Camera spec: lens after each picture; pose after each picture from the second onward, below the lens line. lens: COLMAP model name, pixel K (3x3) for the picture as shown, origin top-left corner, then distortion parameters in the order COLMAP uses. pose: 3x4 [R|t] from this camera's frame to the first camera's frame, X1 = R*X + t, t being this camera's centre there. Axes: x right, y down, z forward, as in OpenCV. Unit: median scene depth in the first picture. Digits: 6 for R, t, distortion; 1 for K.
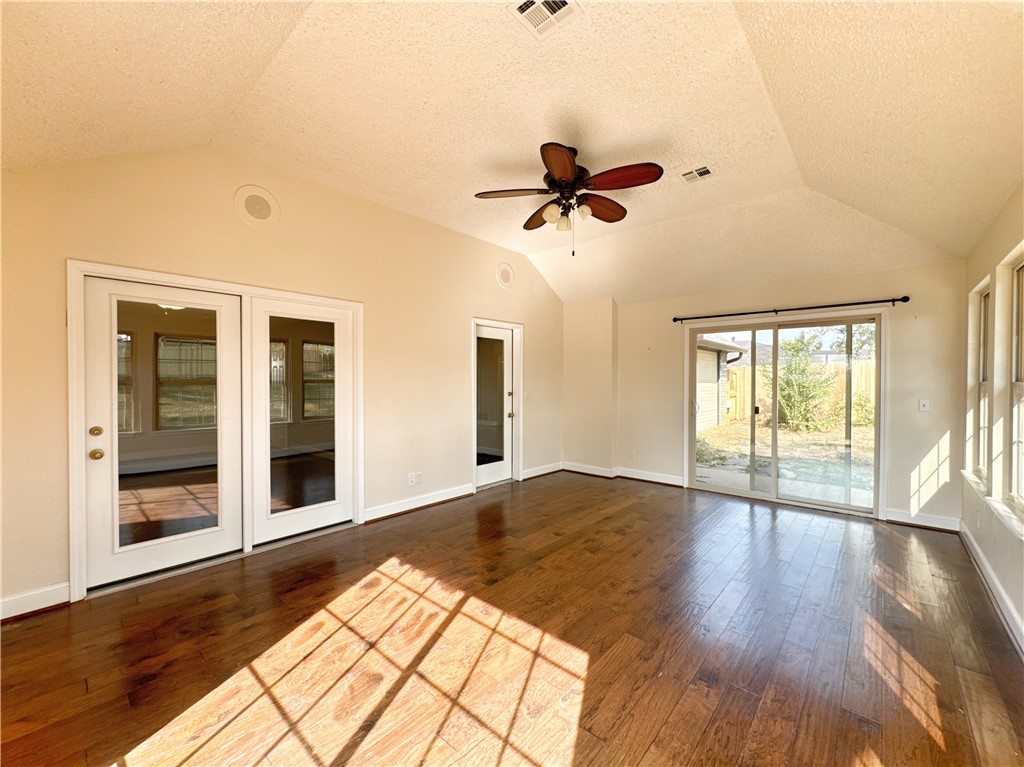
lens RADIAL K [[414.8, 0, 510.8], [0, 414.8, 384.6], [0, 0, 1]] dist [-0.003699, -0.000662]
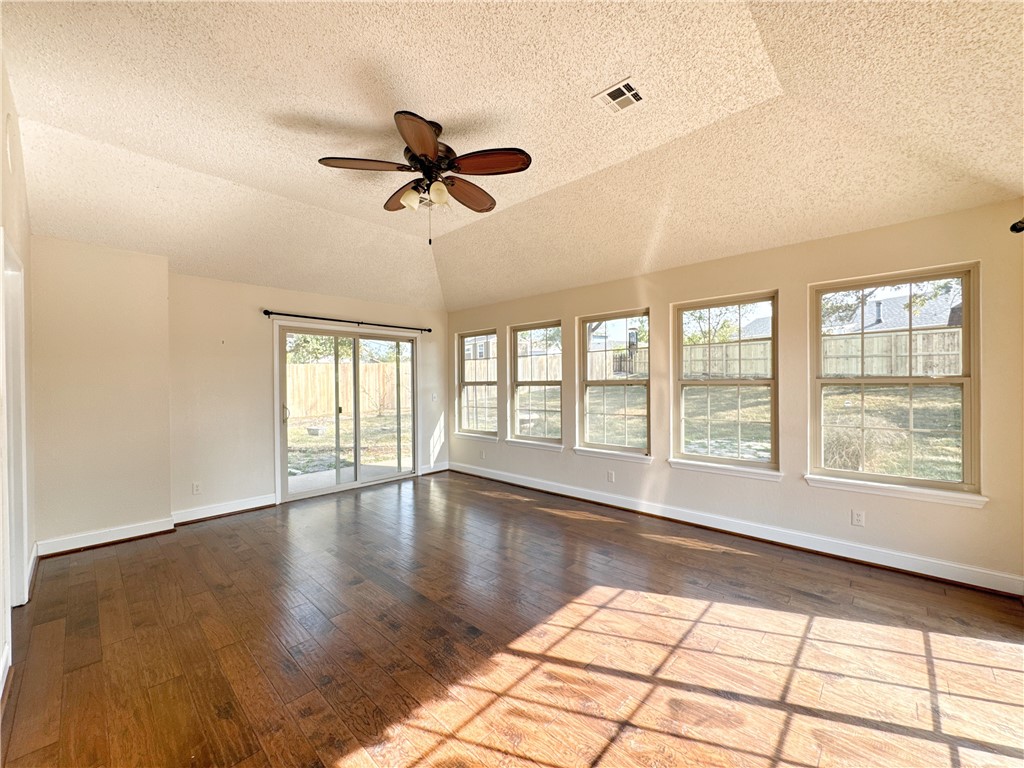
lens RADIAL K [[414.8, 0, 510.0], [0, 414.8, 383.2], [0, 0, 1]] dist [-0.003699, -0.000662]
pose [[0.025176, -0.003575, 0.999677, -0.972736], [0.018601, 0.999822, 0.003107, -0.008633], [-0.999510, 0.018517, 0.025238, 1.037956]]
